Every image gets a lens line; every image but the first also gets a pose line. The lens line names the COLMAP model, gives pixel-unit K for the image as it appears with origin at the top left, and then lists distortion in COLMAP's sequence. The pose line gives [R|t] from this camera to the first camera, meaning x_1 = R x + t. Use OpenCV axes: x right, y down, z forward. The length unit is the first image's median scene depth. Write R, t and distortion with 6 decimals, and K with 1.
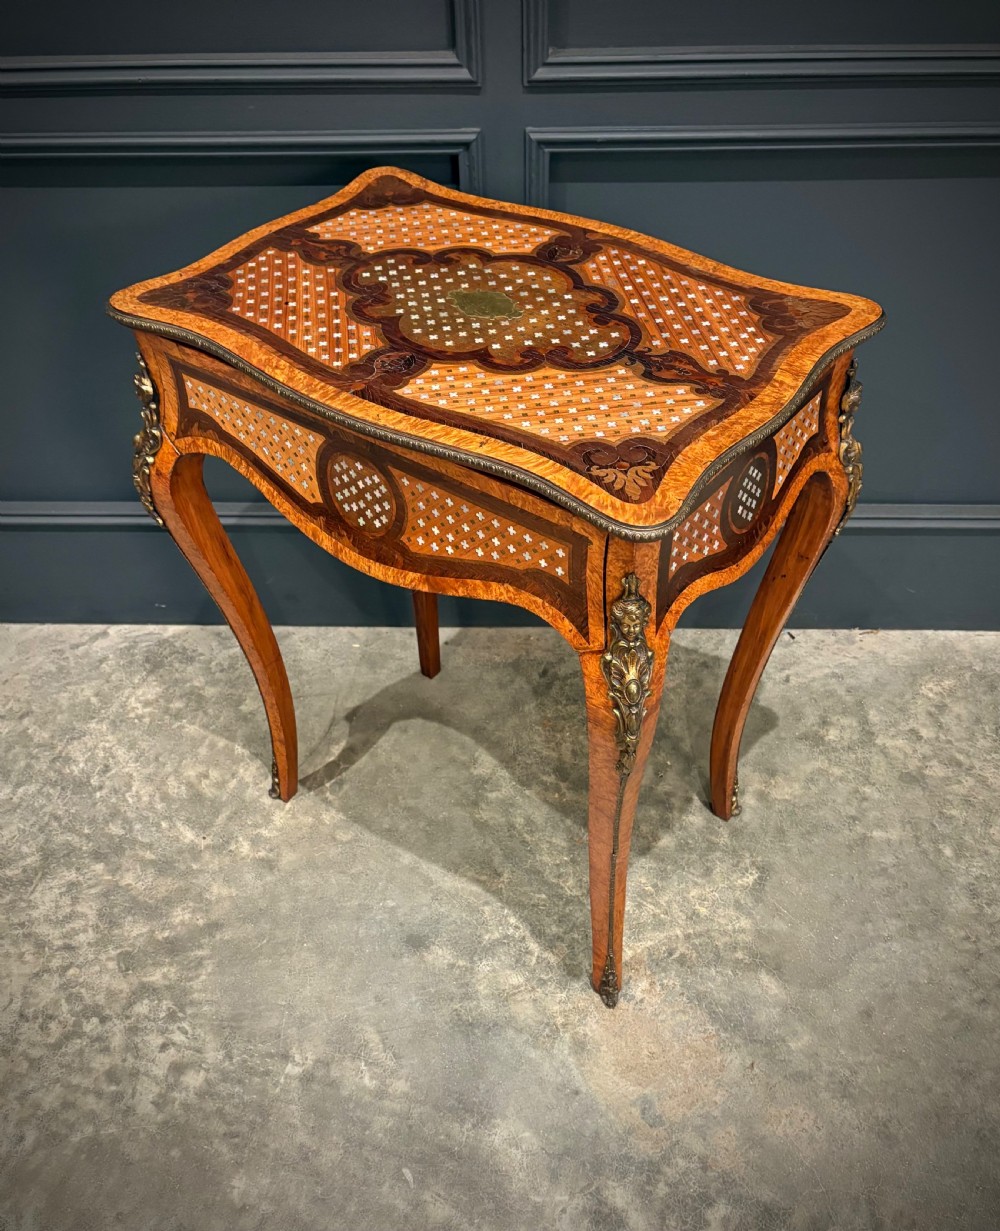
lens RADIAL K [[946.8, 0, 487.0], [0, 946.8, 674.8], [0, 0, 1]] dist [0.000449, 0.003476]
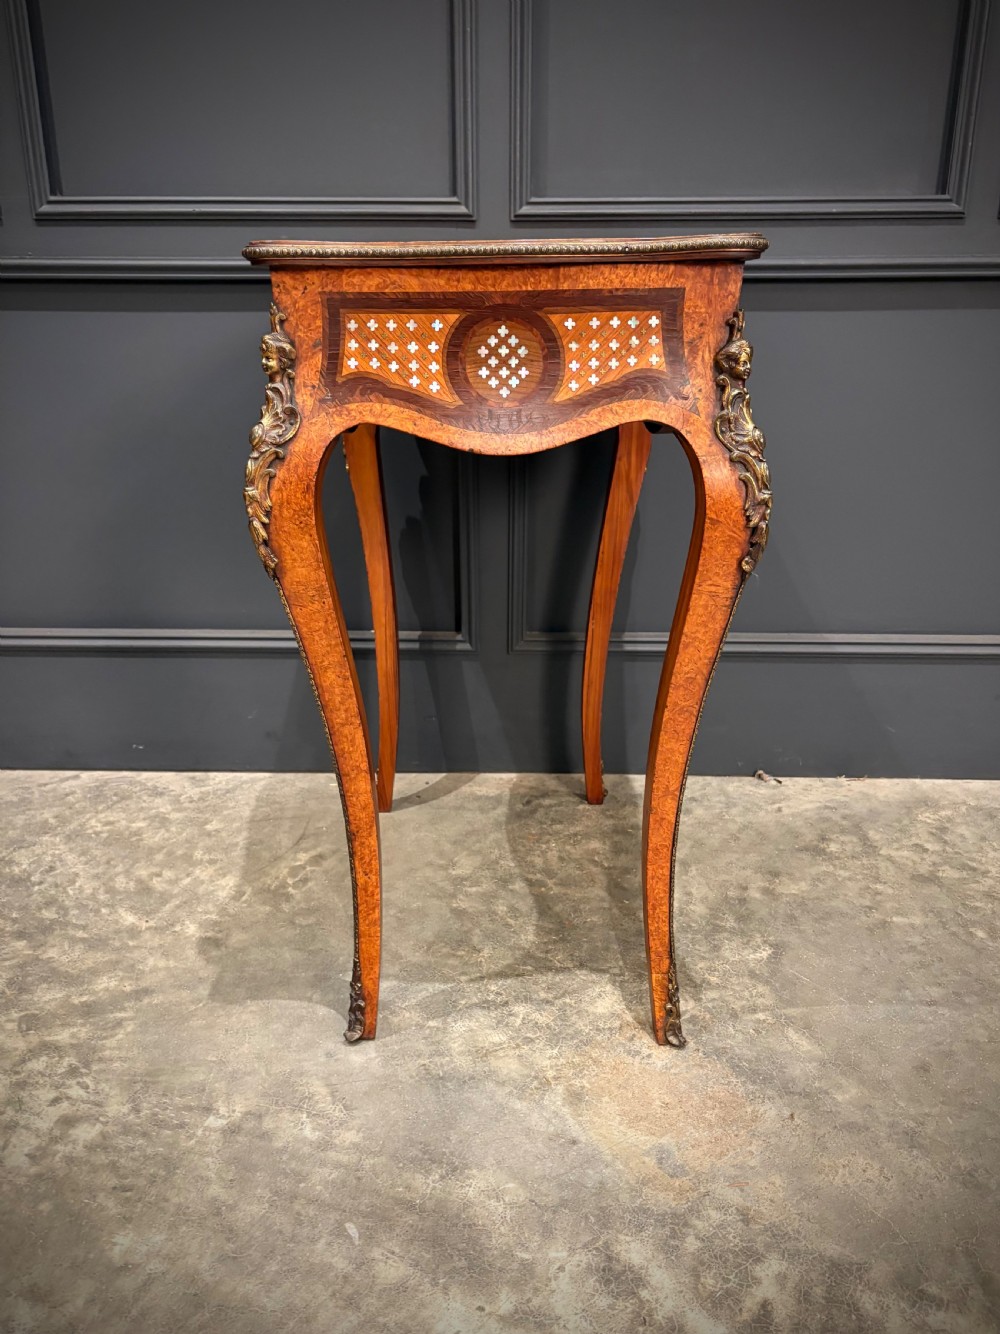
lens RADIAL K [[905.9, 0, 487.3], [0, 905.9, 733.0], [0, 0, 1]] dist [-0.002702, 0.001931]
pose [[0.999629, 0.021044, 0.017303, 0.002419], [-0.012714, 0.922047, -0.386869, 0.386554], [-0.024095, 0.386505, 0.921972, 0.164234]]
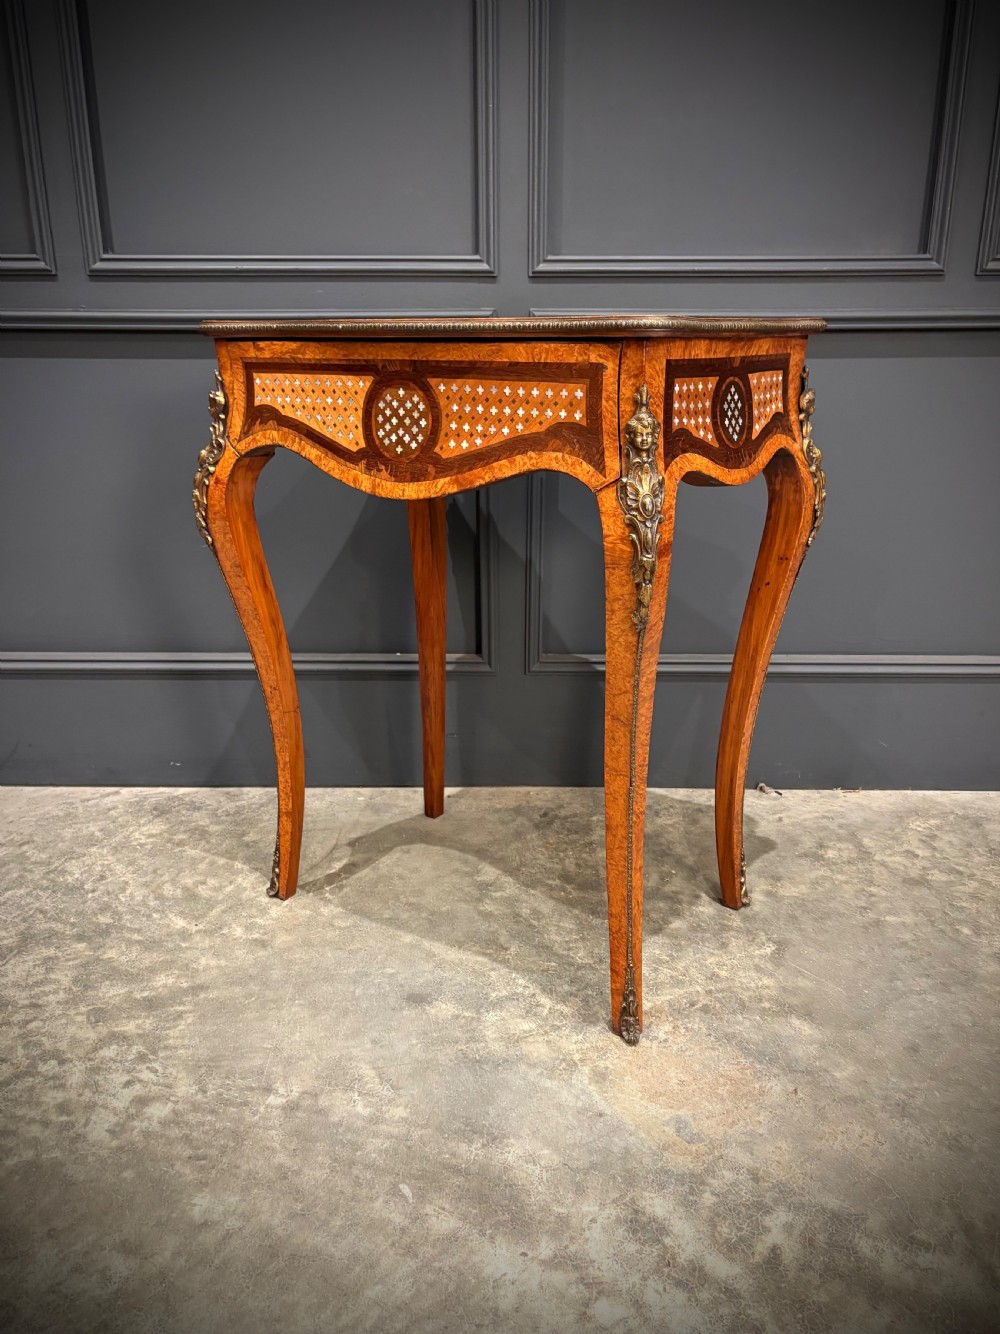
lens RADIAL K [[905.9, 0, 493.4], [0, 905.9, 739.8], [0, 0, 1]] dist [-0.002702, 0.001931]
pose [[0.999550, 0.016336, 0.025152, -0.028452], [-0.004953, 0.917034, -0.398779, 0.421483], [-0.029580, 0.398475, 0.916702, 0.090774]]
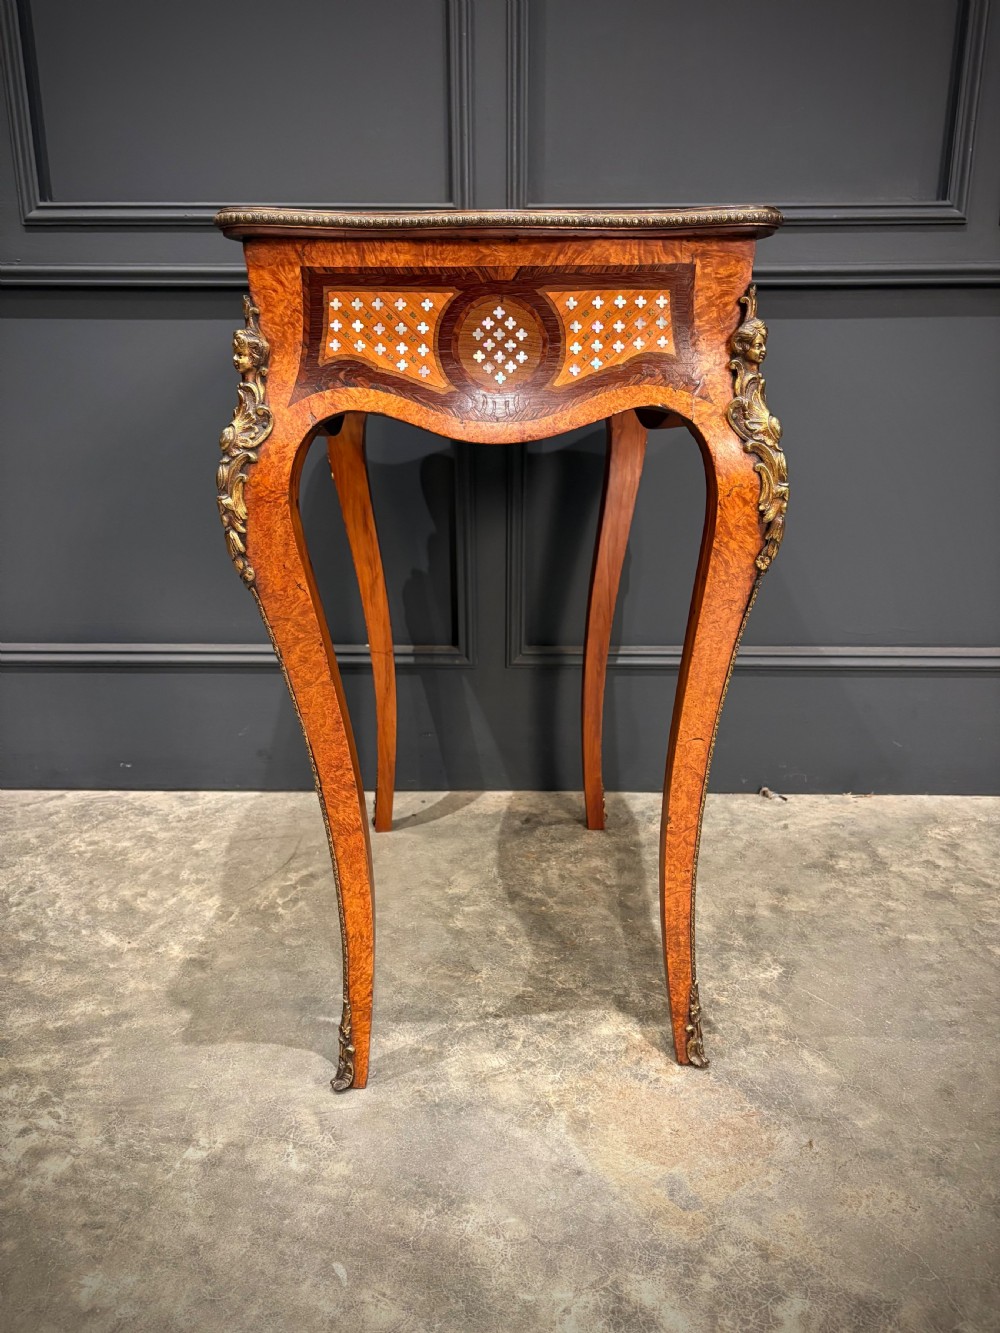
lens RADIAL K [[905.2, 0, 492.5], [0, 905.2, 731.7], [0, 0, 1]] dist [-0.002702, 0.001931]
pose [[0.999509, 0.018809, 0.025045, 0.003366], [-0.006542, 0.907339, -0.420349, 0.392621], [-0.030630, 0.419979, 0.907017, 0.204317]]
